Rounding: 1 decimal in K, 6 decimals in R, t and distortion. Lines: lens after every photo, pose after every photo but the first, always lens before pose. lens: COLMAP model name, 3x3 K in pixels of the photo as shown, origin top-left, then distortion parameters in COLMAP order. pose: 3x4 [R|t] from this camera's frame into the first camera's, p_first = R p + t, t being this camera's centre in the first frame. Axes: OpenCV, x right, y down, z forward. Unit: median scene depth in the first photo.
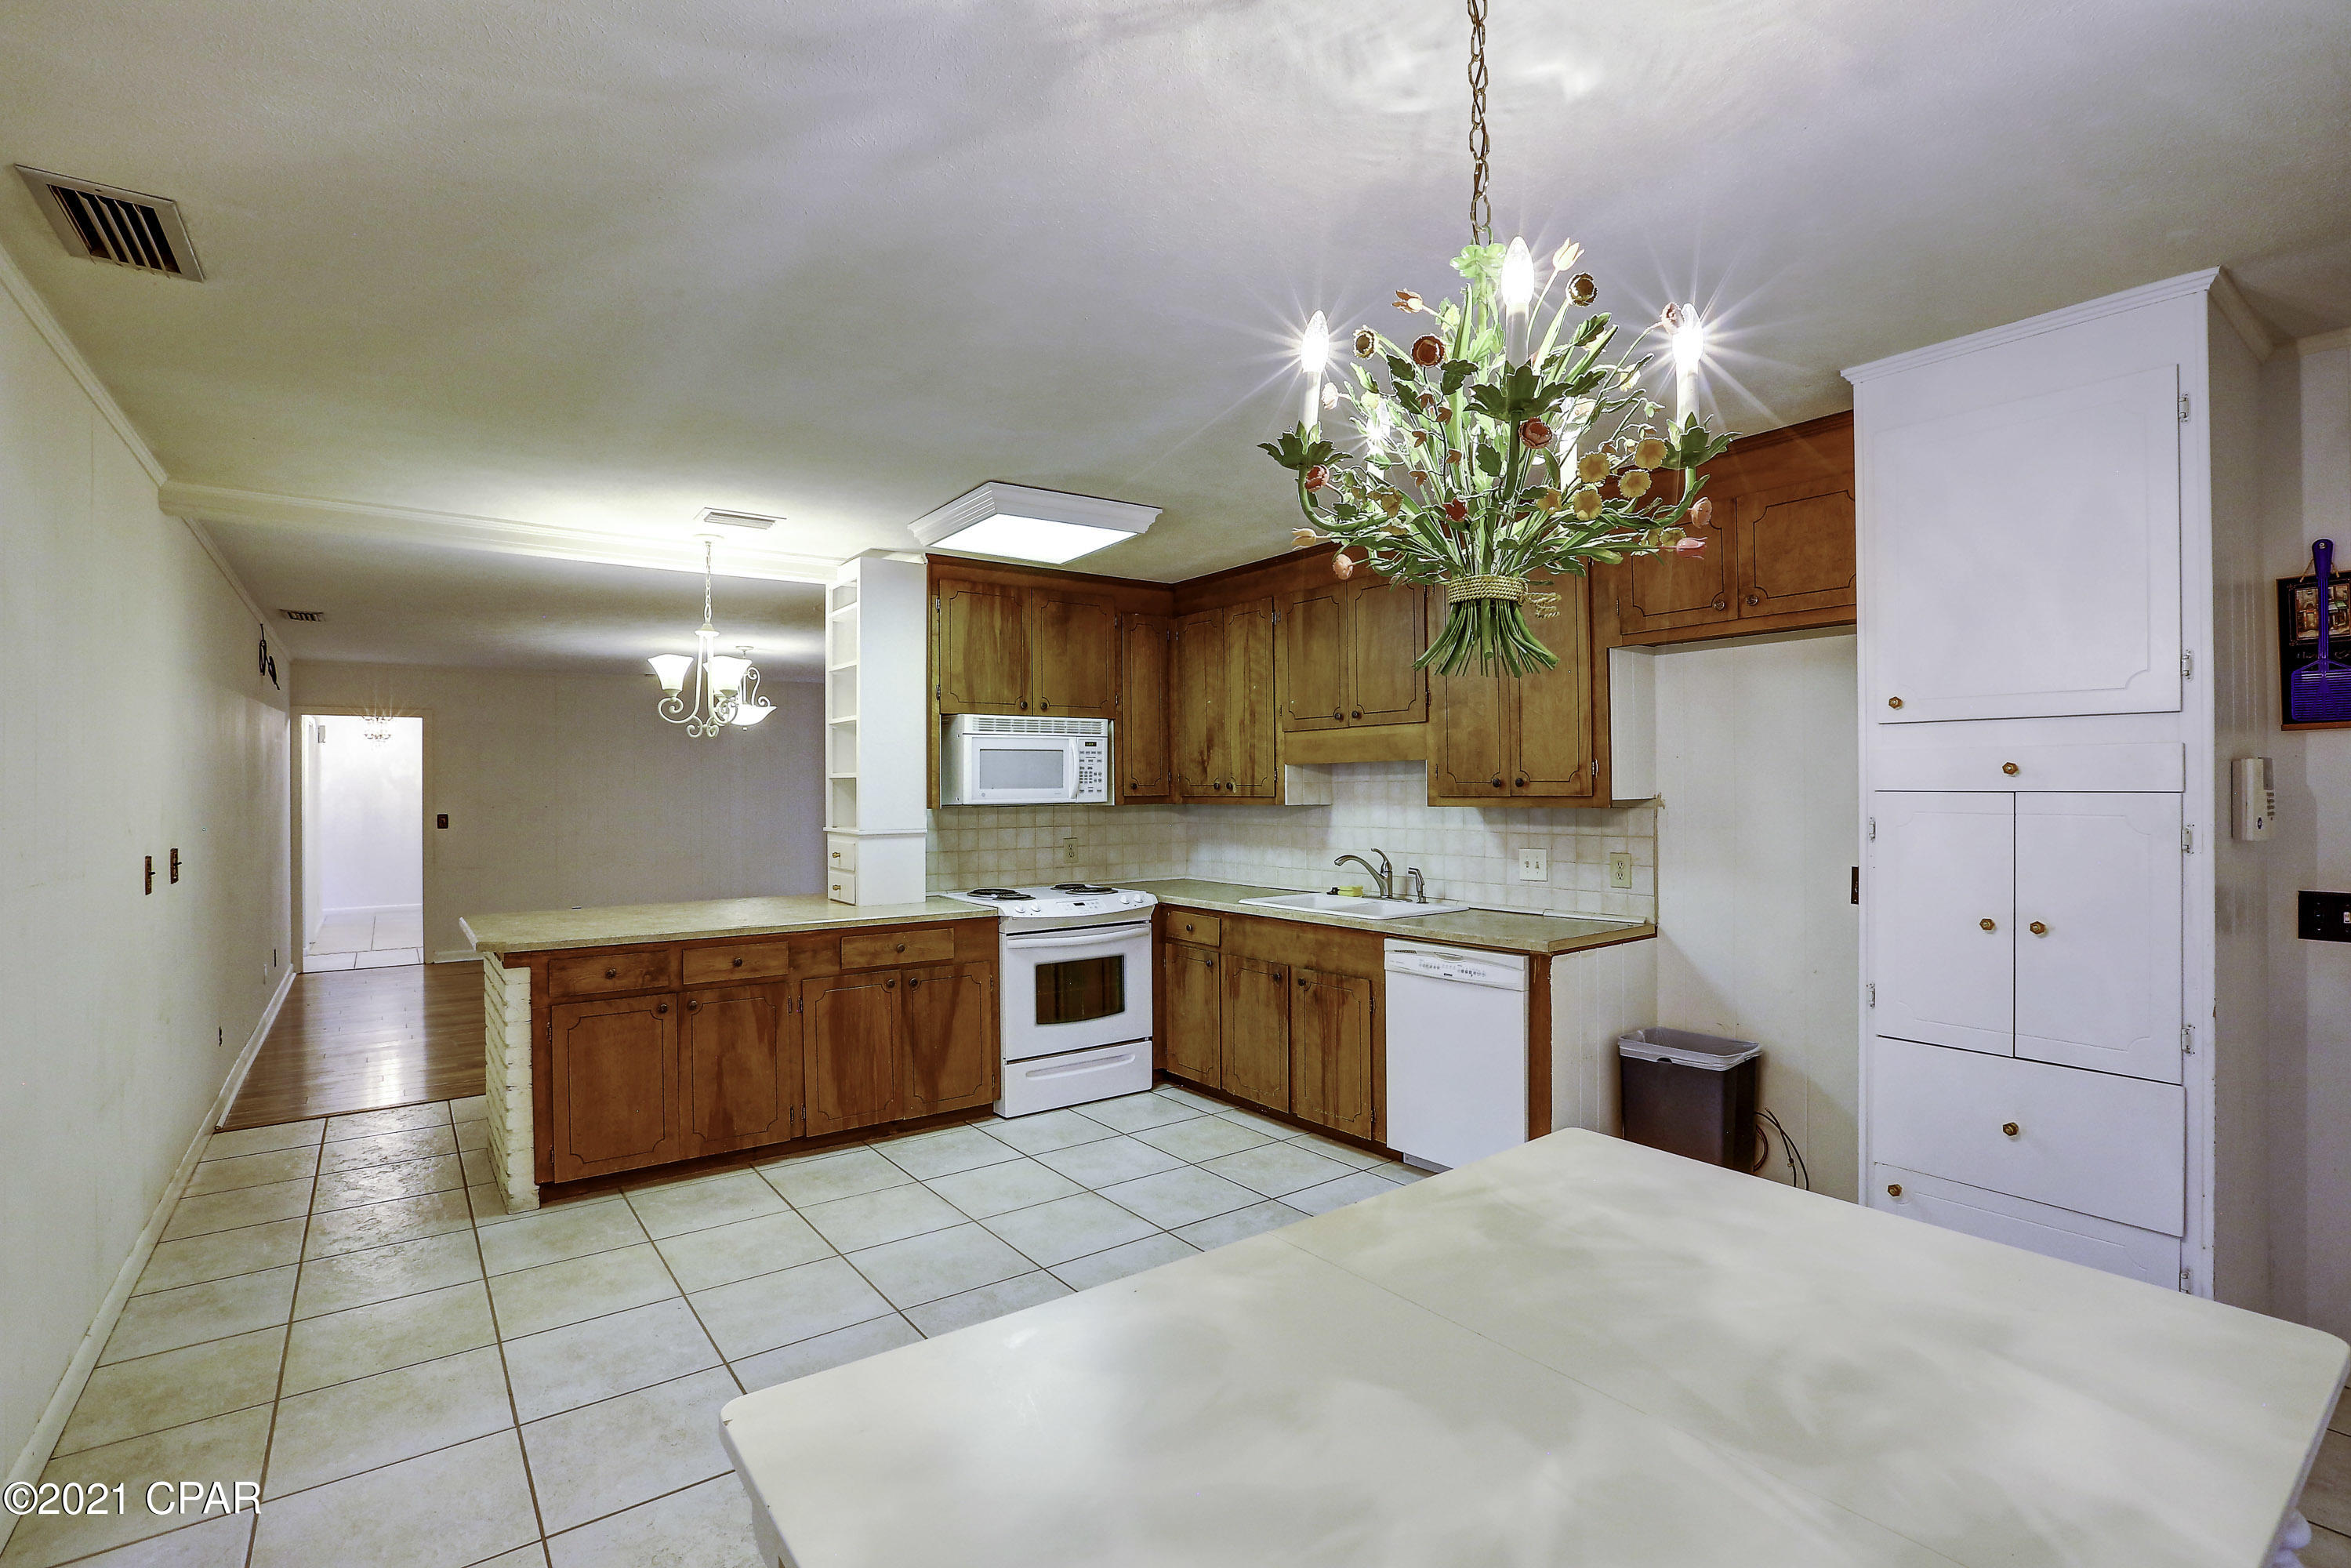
lens RADIAL K [[1086.6, 0, 1178.7], [0, 1086.6, 784.3], [0, 0, 1]] dist [-0.031859, 0.000868]
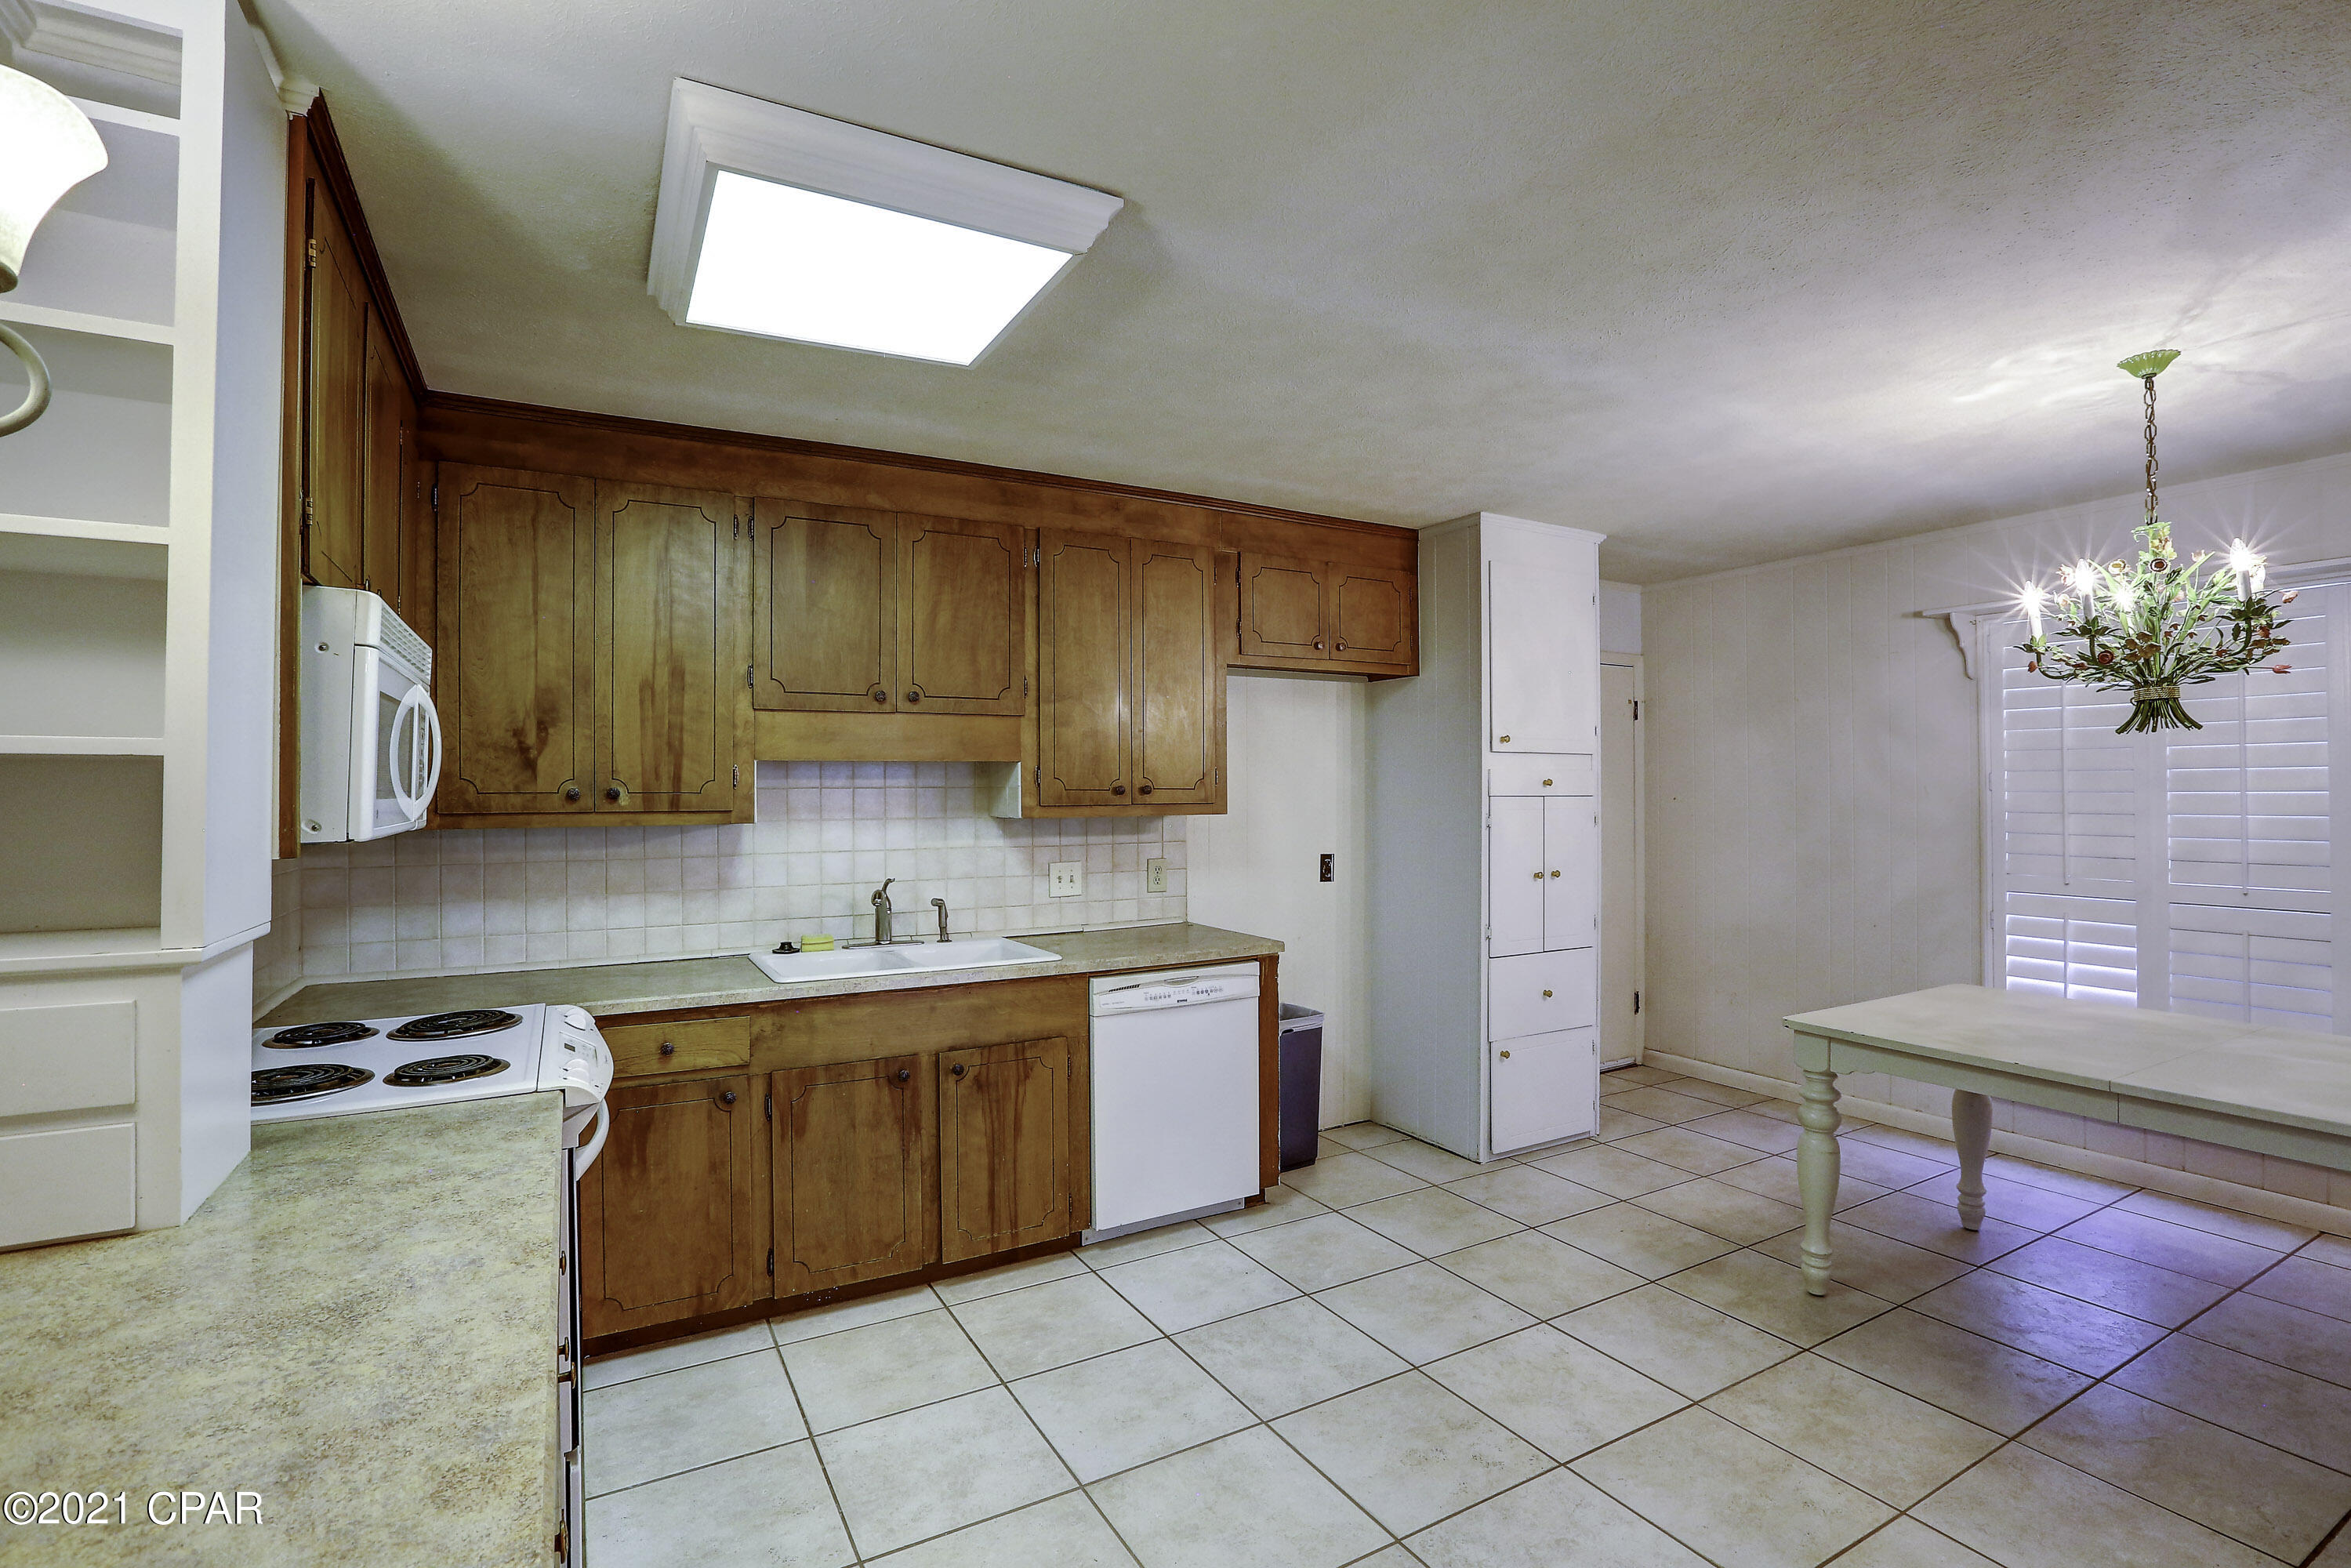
lens RADIAL K [[1086.6, 0, 1176.5], [0, 1086.6, 784.4], [0, 0, 1]] dist [-0.031859, 0.000868]
pose [[0.137233, 0.013112, 0.990452, -0.580919], [0.001945, 0.999907, -0.013507, 0.005929], [-0.990537, 0.003780, 0.137194, 0.775724]]
